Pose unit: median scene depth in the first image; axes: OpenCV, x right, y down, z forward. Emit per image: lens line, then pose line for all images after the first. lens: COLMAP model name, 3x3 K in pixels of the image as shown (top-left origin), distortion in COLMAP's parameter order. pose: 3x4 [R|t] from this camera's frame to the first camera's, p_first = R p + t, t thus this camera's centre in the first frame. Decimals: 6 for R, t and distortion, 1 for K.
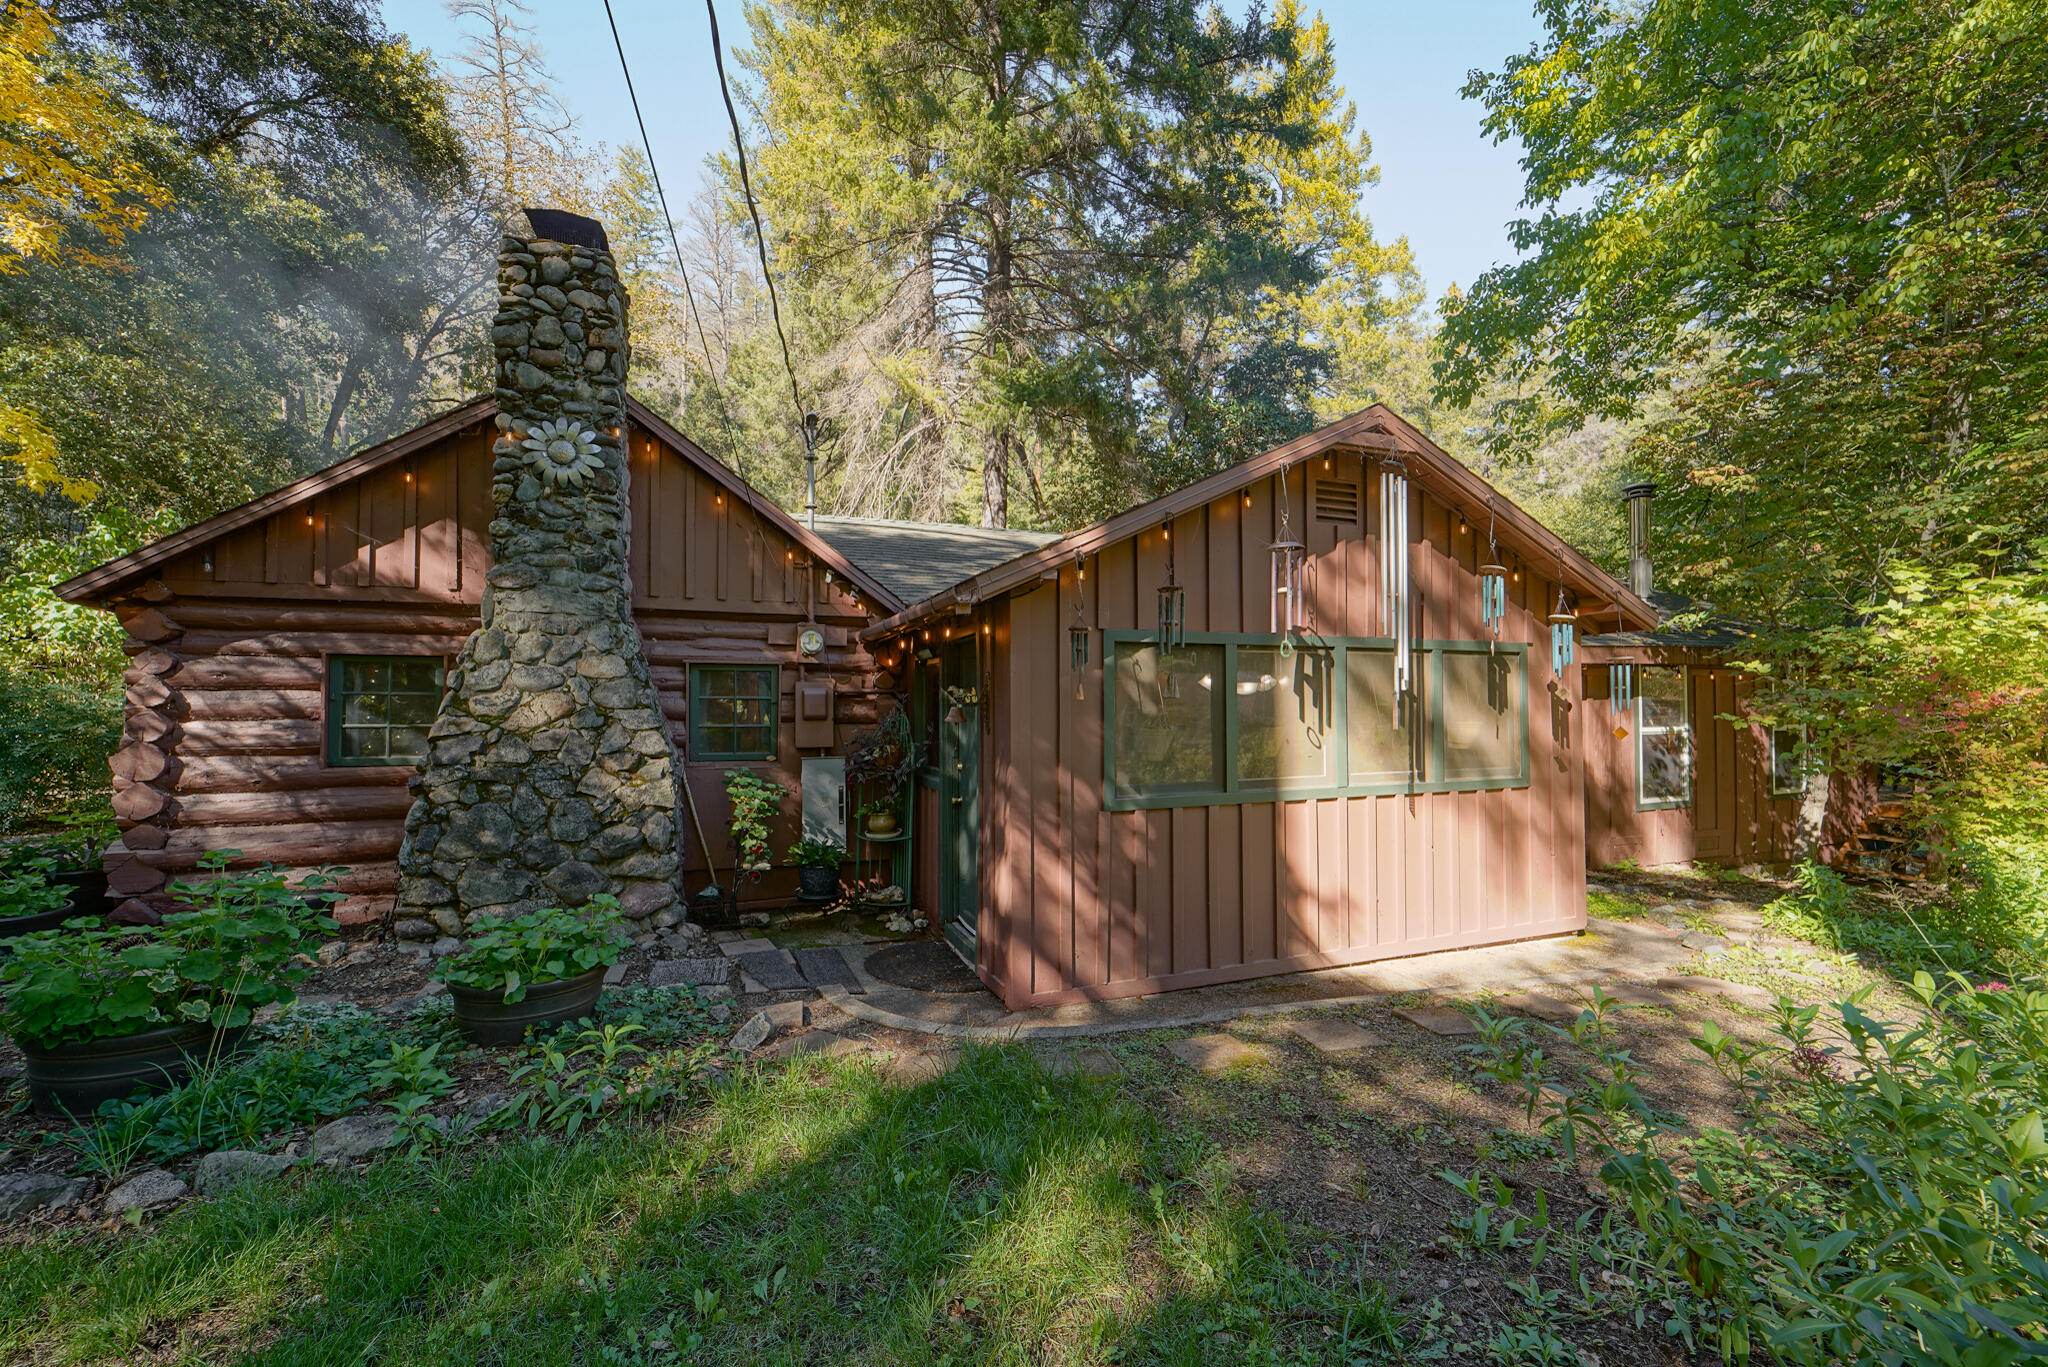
lens RADIAL K [[819.4, 0, 1023.8], [0, 819.4, 692.7], [0, 0, 1]] dist [0.003180, -0.001283]
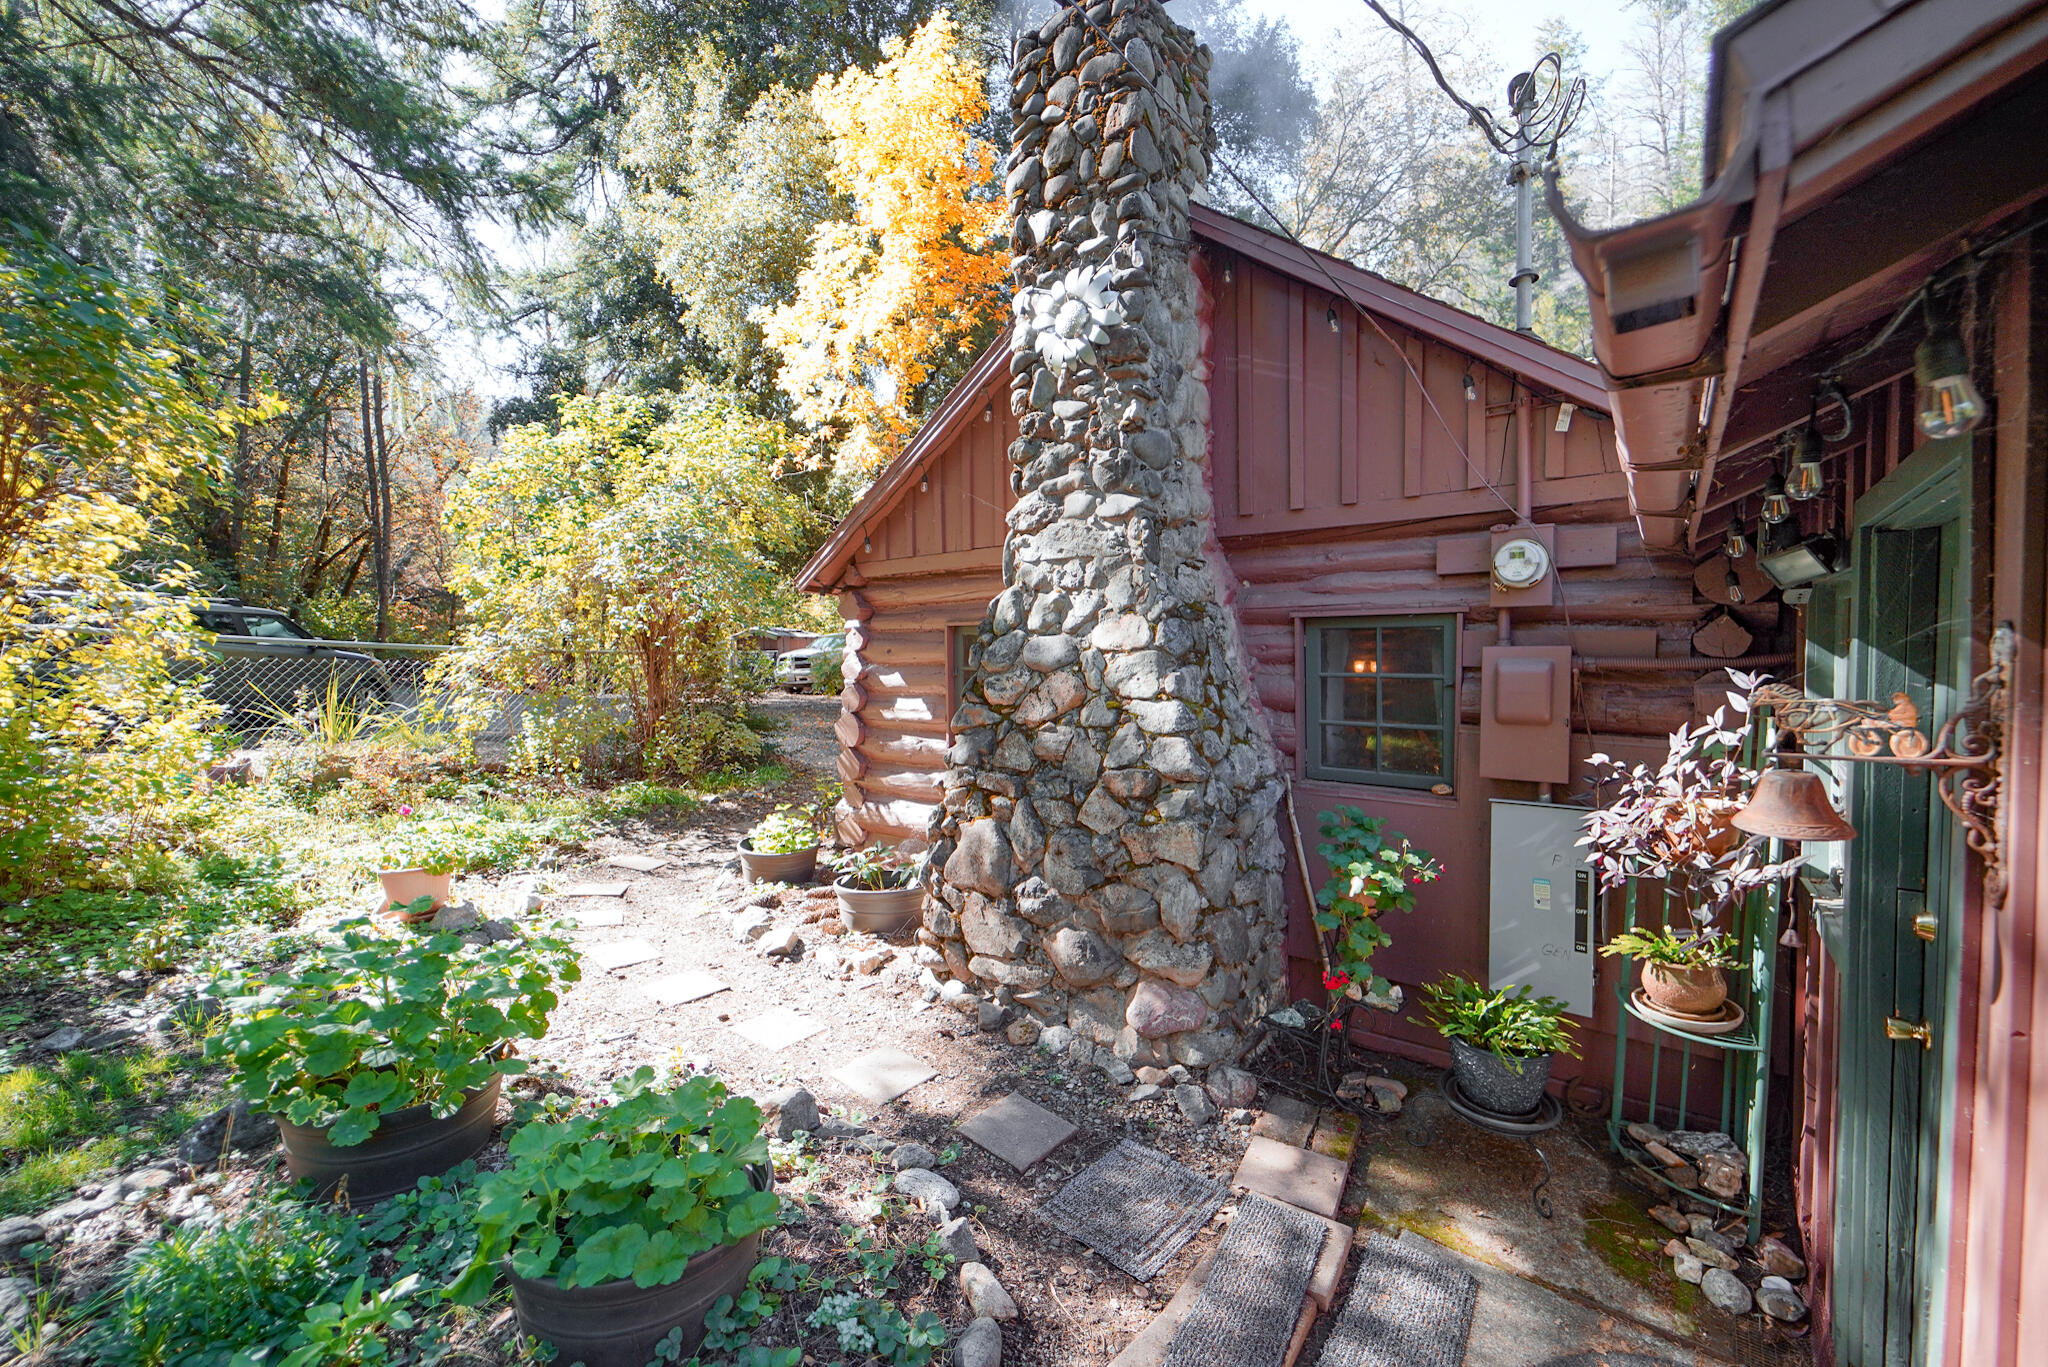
lens RADIAL K [[819.4, 0, 1022.3], [0, 819.4, 691.6], [0, 0, 1]] dist [0.003180, -0.001283]
pose [[0.527838, 0.030560, -0.848795, -0.000366], [0.017748, 0.998737, 0.046995, -0.015695], [0.849160, -0.039870, 0.526629, 0.536356]]
